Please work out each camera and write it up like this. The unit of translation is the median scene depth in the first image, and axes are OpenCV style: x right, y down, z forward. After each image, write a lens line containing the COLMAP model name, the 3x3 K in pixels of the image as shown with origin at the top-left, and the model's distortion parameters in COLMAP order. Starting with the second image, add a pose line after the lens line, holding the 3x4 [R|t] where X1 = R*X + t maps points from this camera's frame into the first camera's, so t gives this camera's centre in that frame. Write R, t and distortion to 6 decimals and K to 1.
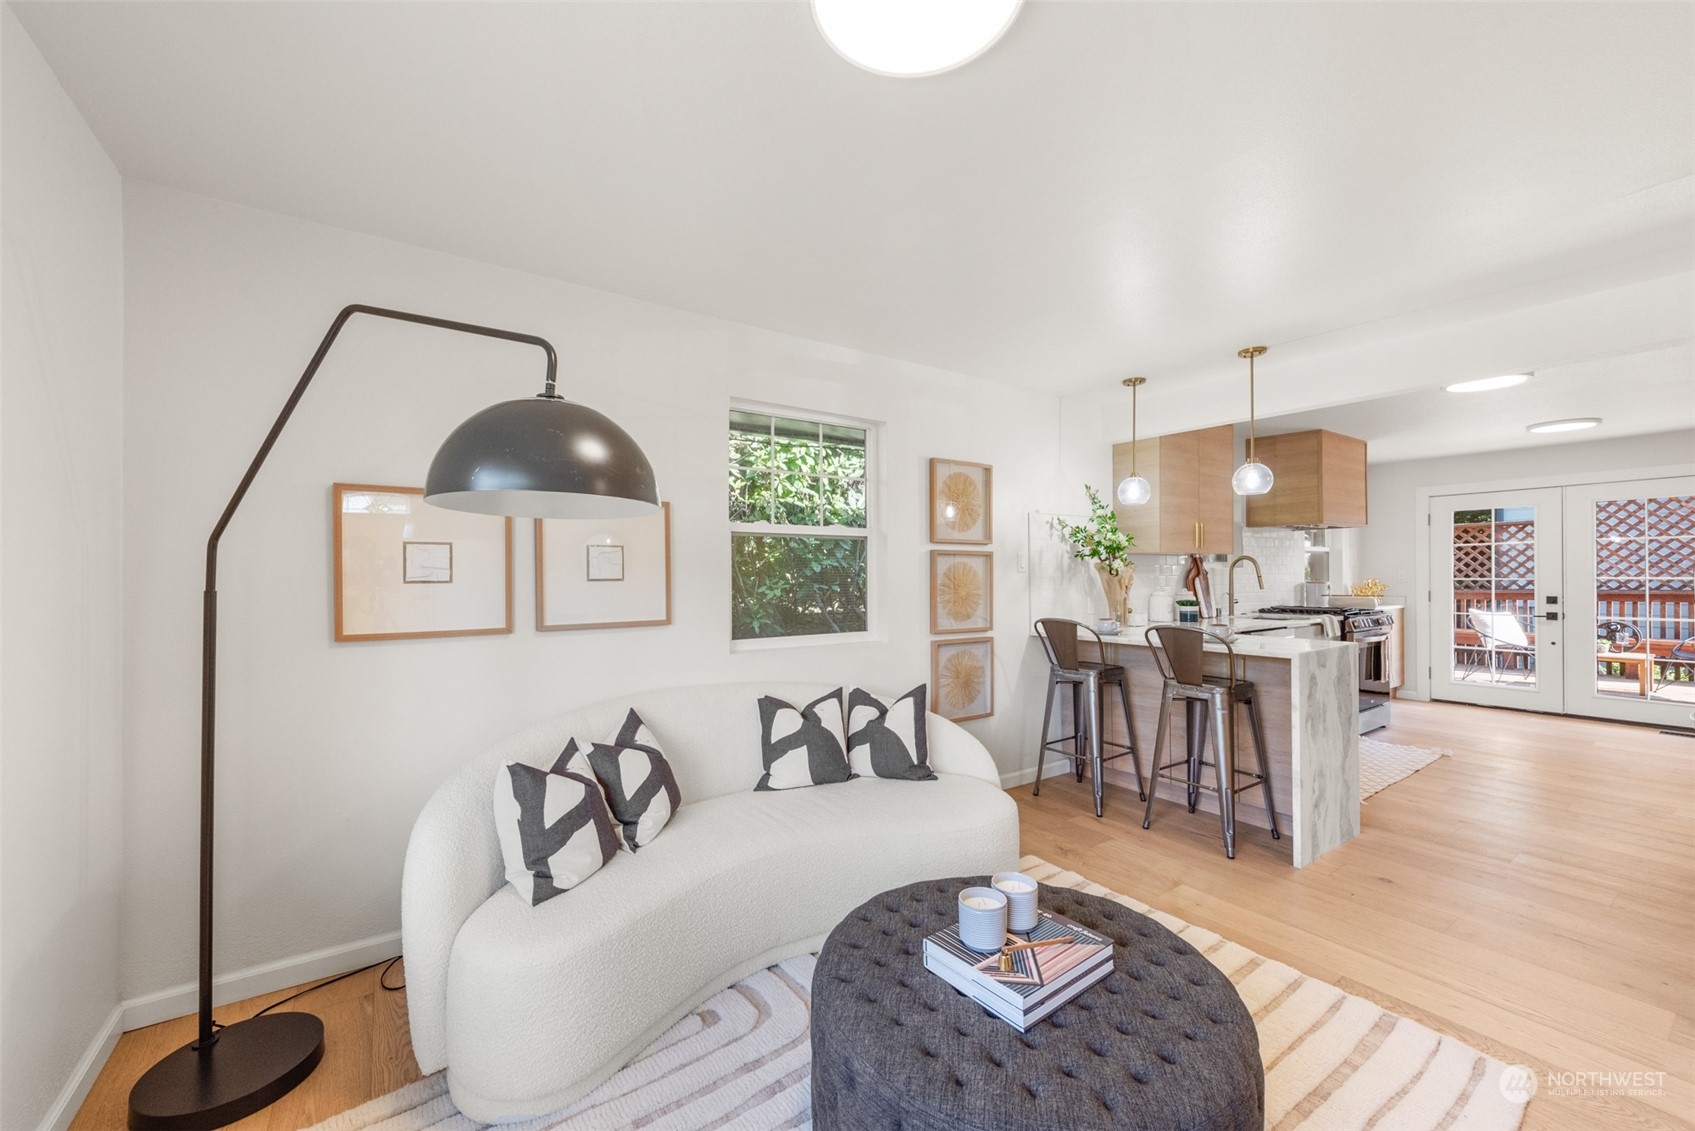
lens RADIAL K [[661.2, 0, 878.1], [0, 661.2, 570.2], [0, 0, 1]] dist [0.005459, -0.001354]
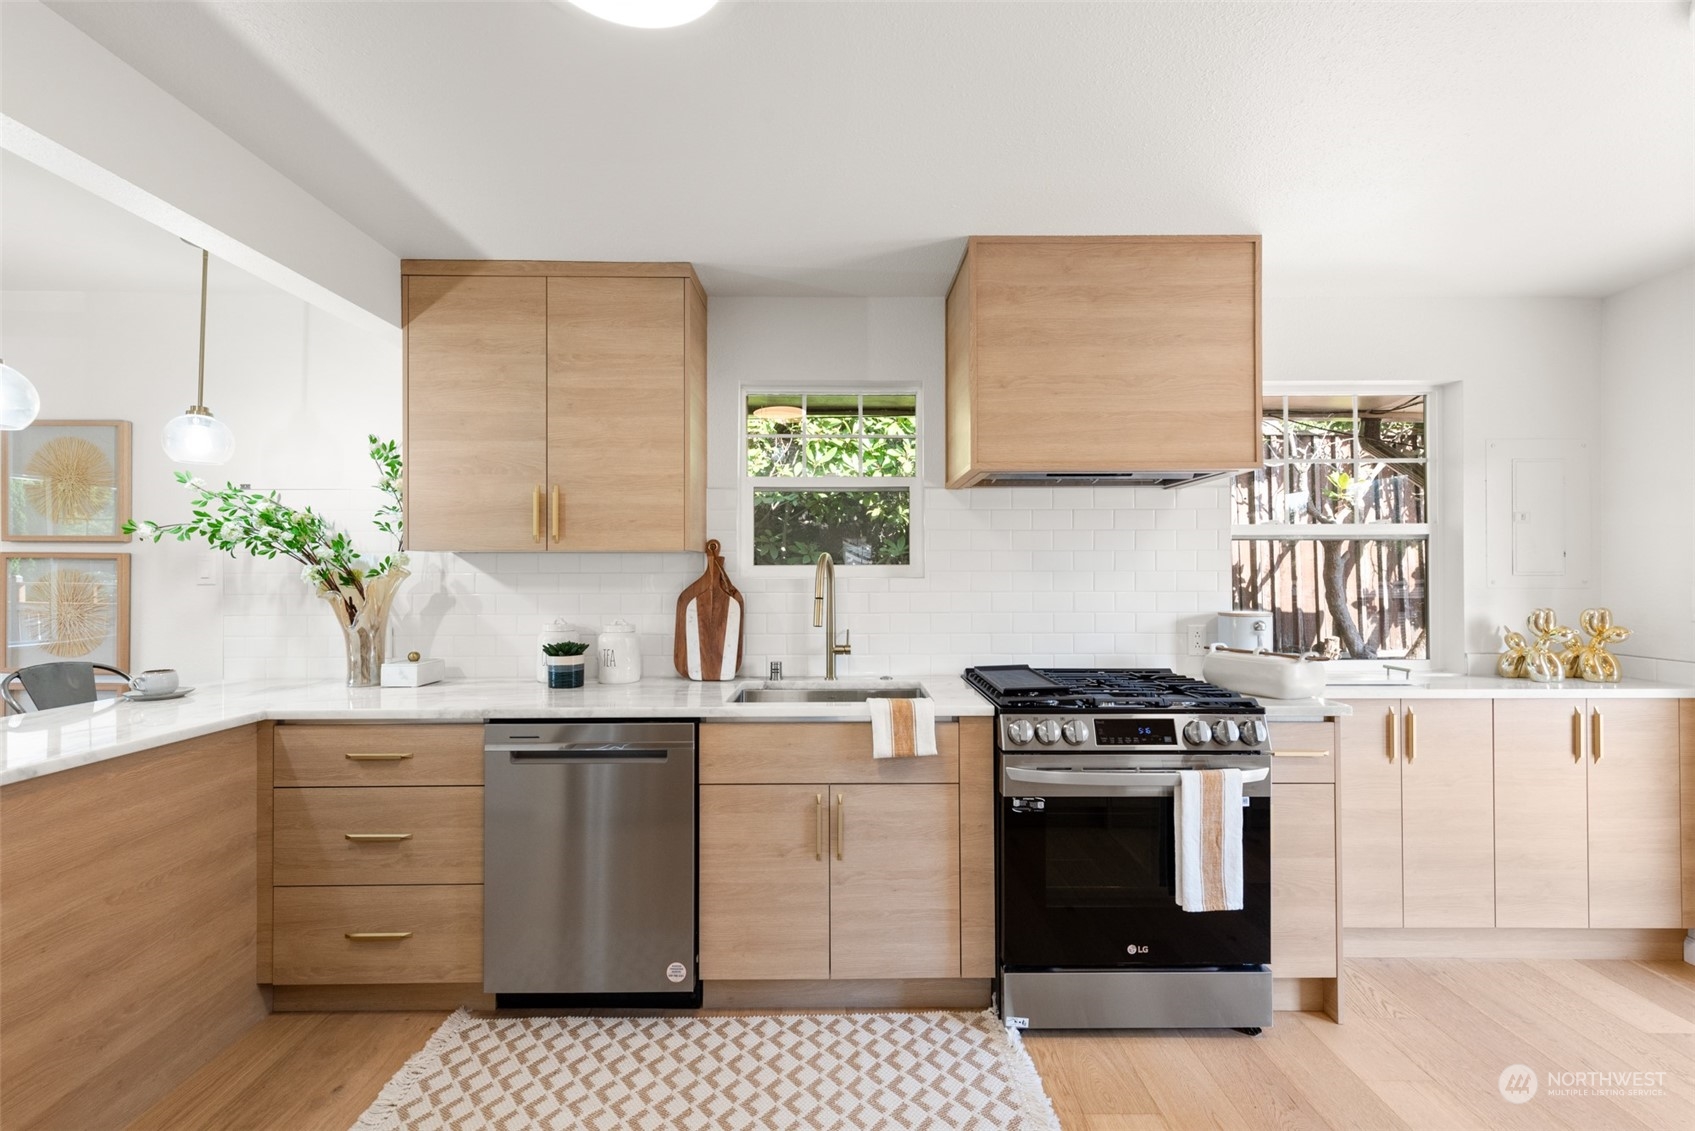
lens RADIAL K [[770.8, 0, 838.2], [0, 770.8, 565.2], [0, 0, 1]] dist [0.014159, -0.003643]
pose [[0.821999, -0.002061, -0.569485, 1.182640], [-0.001554, 0.999982, -0.005863, -0.013081], [0.569486, 0.005704, 0.821981, 0.771286]]
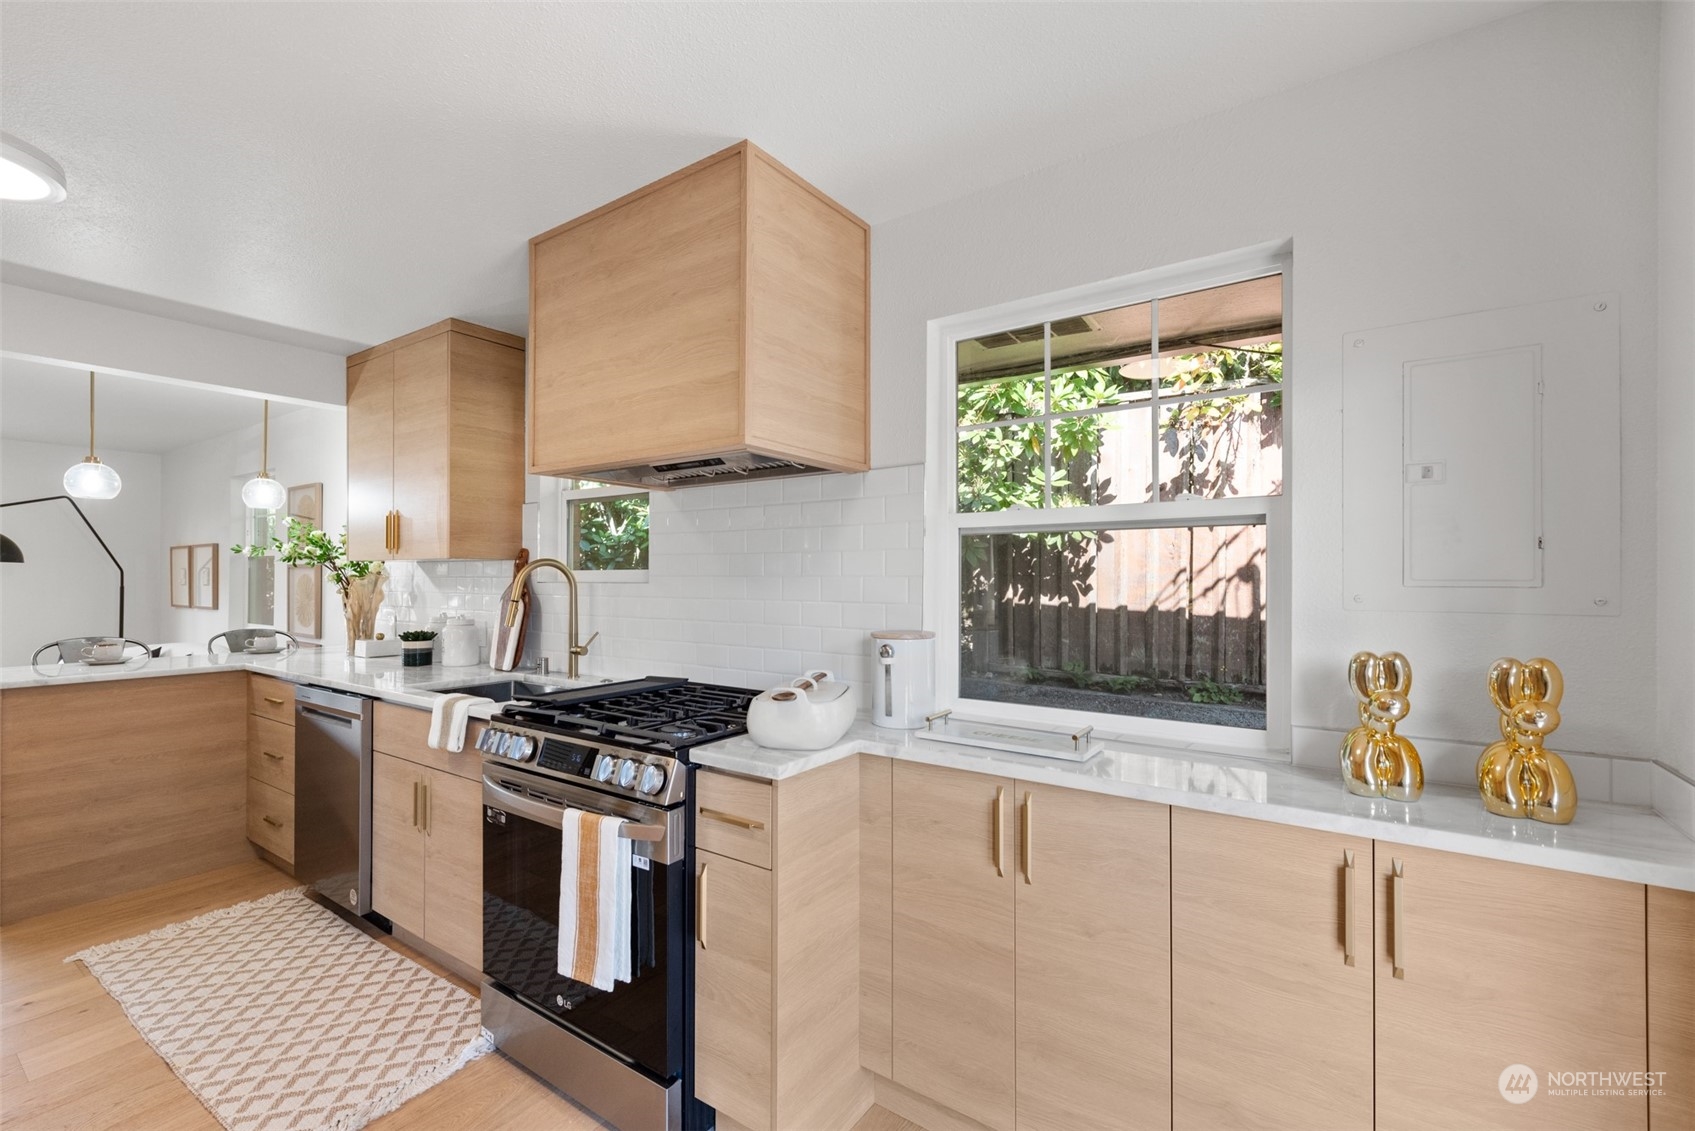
lens RADIAL K [[770.8, 0, 835.0], [0, 770.8, 564.1], [0, 0, 1]] dist [0.014159, -0.003643]
pose [[0.303827, -0.005522, -0.952711, 1.592126], [0.002810, 0.999984, -0.004900, -0.018356], [0.952723, -0.001188, 0.303837, 1.404155]]
